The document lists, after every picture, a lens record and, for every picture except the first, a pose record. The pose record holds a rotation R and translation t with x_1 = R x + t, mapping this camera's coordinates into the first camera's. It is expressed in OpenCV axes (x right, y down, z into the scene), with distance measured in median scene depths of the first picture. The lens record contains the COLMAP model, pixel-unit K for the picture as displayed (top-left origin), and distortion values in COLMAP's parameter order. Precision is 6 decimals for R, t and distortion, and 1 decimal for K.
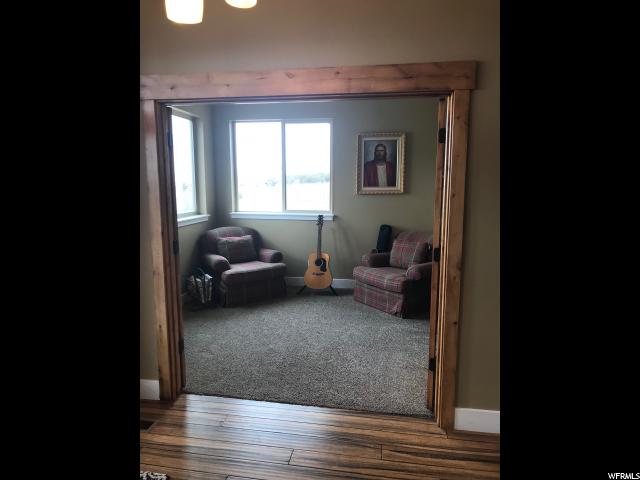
lens RADIAL K [[389.8, 0, 325.1], [0, 389.8, 242.8], [0, 0, 1]] dist [0.017495, -0.008612]
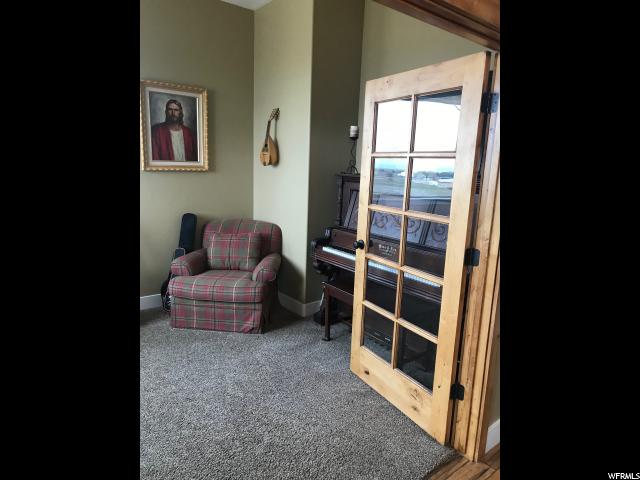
lens RADIAL K [[389.8, 0, 319.9], [0, 389.8, 235.5], [0, 0, 1]] dist [0.017495, -0.008612]
pose [[0.654585, -0.113258, 0.747457, -0.242262], [0.075859, 0.993564, 0.084116, -0.049474], [-0.752173, 0.001640, 0.658964, 0.337583]]
